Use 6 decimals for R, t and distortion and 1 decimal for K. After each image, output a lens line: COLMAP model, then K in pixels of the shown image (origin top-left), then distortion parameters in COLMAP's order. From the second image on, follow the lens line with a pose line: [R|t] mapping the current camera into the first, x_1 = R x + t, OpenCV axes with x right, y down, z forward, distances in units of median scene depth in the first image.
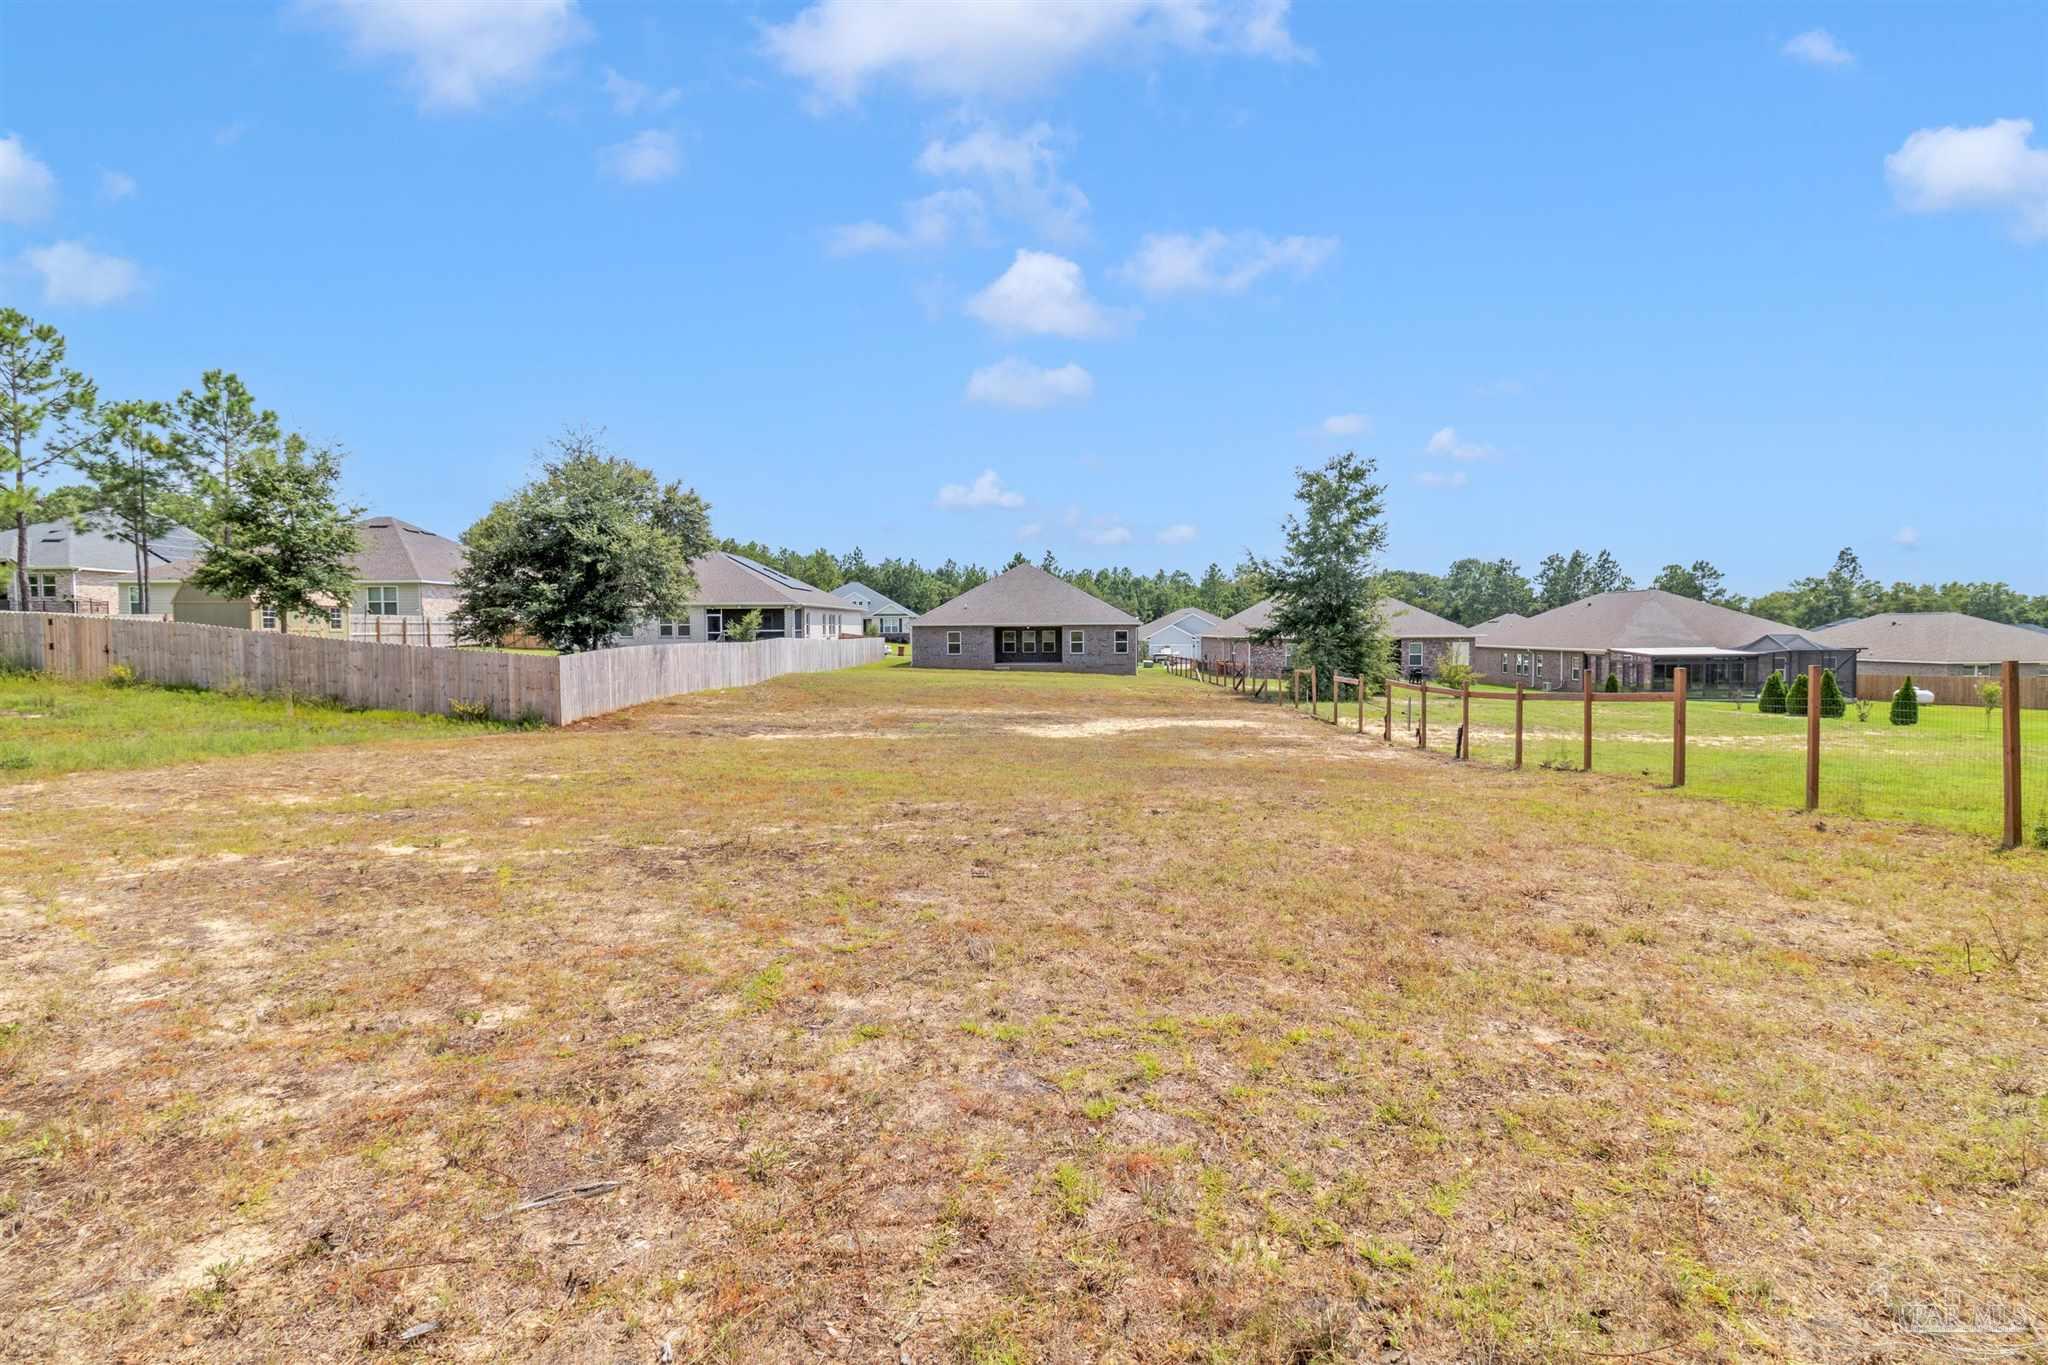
lens RADIAL K [[991.6, 0, 1024.0], [0, 991.6, 682.5], [0, 0, 1]] dist [-0.000244, 0.001705]
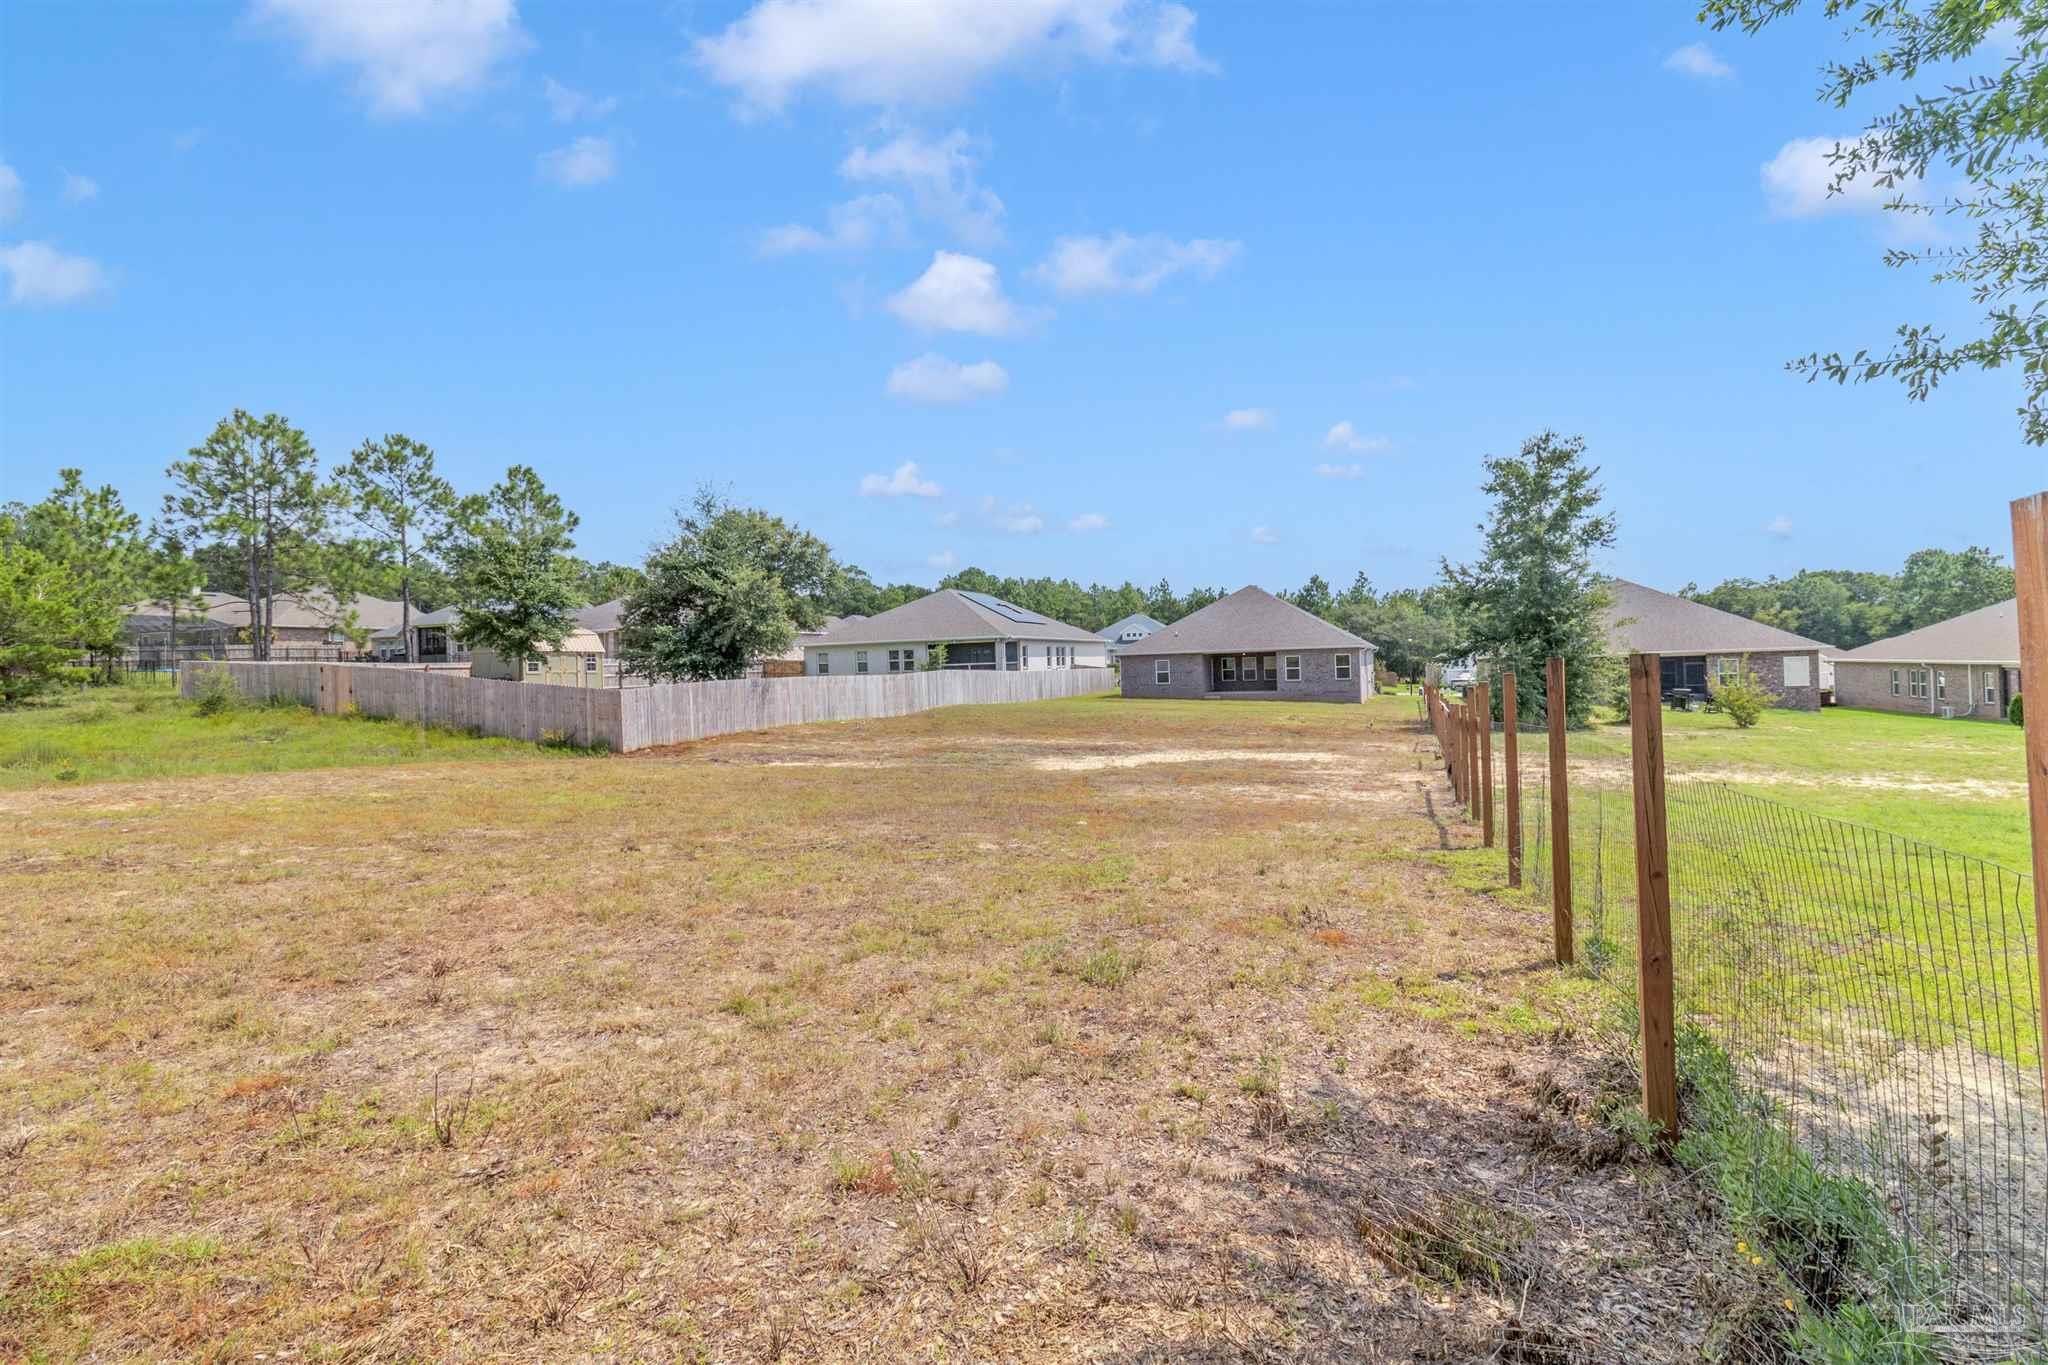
lens RADIAL K [[991.6, 0, 1024.0], [0, 991.6, 682.5], [0, 0, 1]] dist [-0.000244, 0.001705]
pose [[0.932987, -0.017630, -0.359478, 0.212208], [0.005894, 0.999414, -0.033717, 0.003241], [0.359861, 0.029339, 0.932544, 0.072621]]
